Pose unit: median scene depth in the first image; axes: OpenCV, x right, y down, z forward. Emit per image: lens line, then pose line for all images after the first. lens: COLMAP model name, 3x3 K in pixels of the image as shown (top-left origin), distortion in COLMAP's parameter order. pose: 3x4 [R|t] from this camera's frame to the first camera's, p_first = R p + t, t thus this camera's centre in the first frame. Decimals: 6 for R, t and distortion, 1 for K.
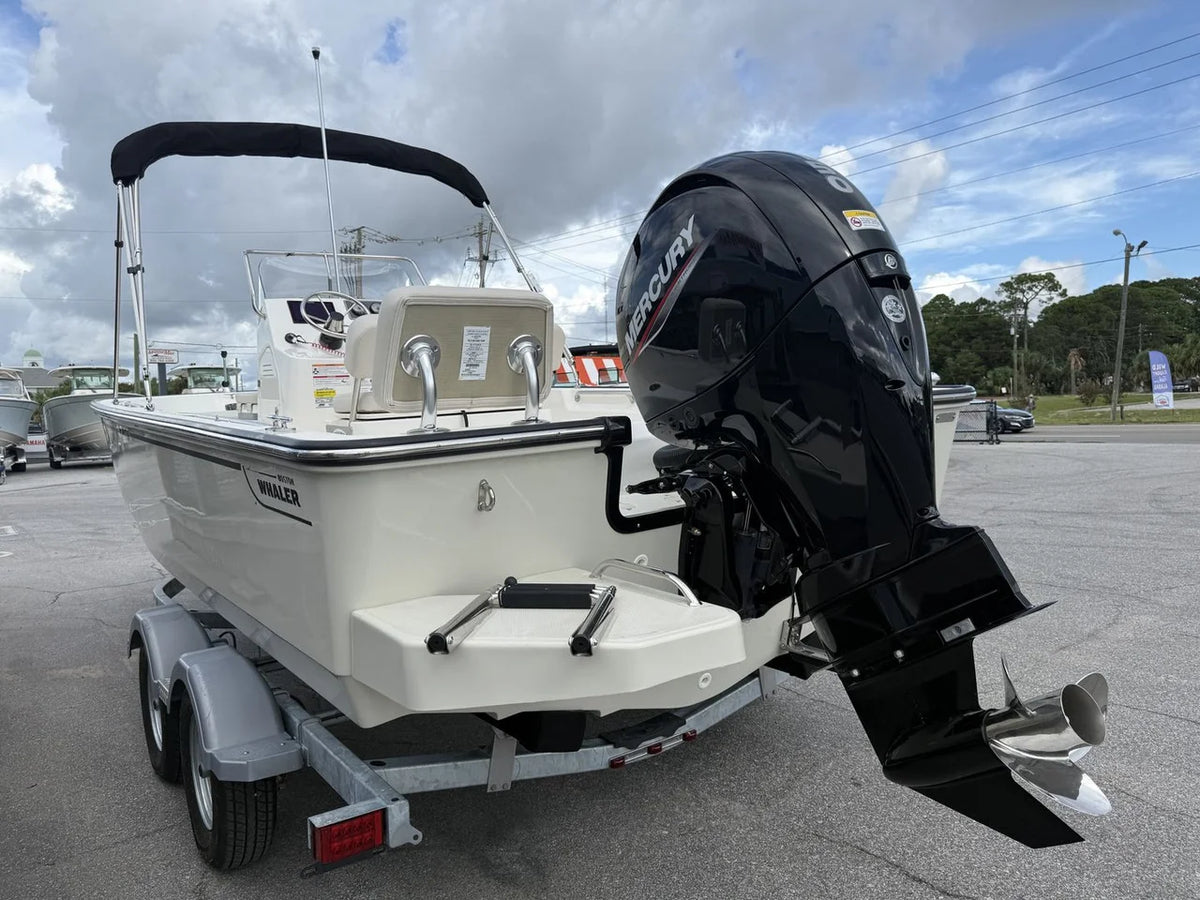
lens RADIAL K [[850.3, 0, 598.8], [0, 850.3, 451.8], [0, 0, 1]] dist [0.032658, -0.038246]
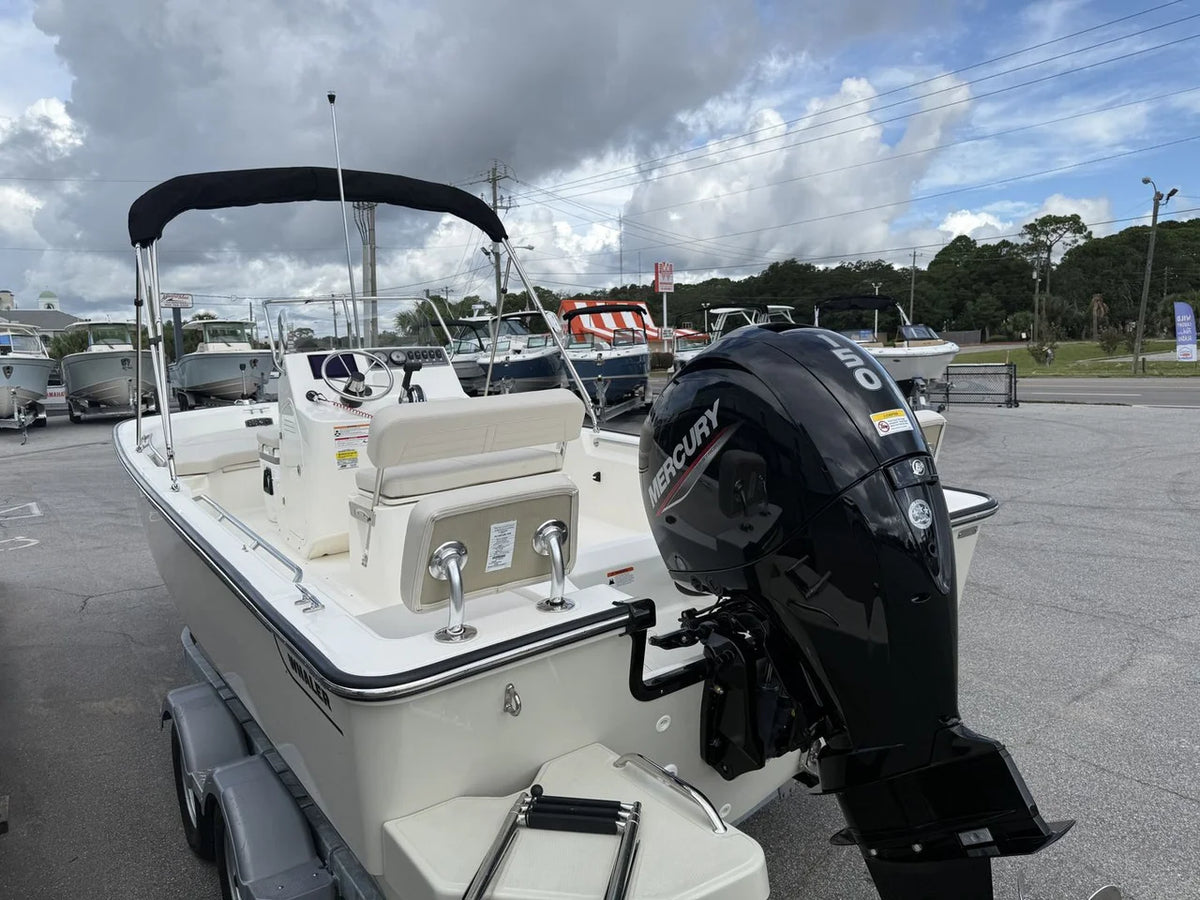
lens RADIAL K [[850.3, 0, 598.1], [0, 850.3, 443.2], [0, 0, 1]] dist [0.032658, -0.038246]
pose [[0.999857, 0.003650, -0.016521, -0.005882], [-0.002649, 0.998185, 0.060156, -0.120760], [0.016711, -0.060103, 0.998052, 0.001199]]
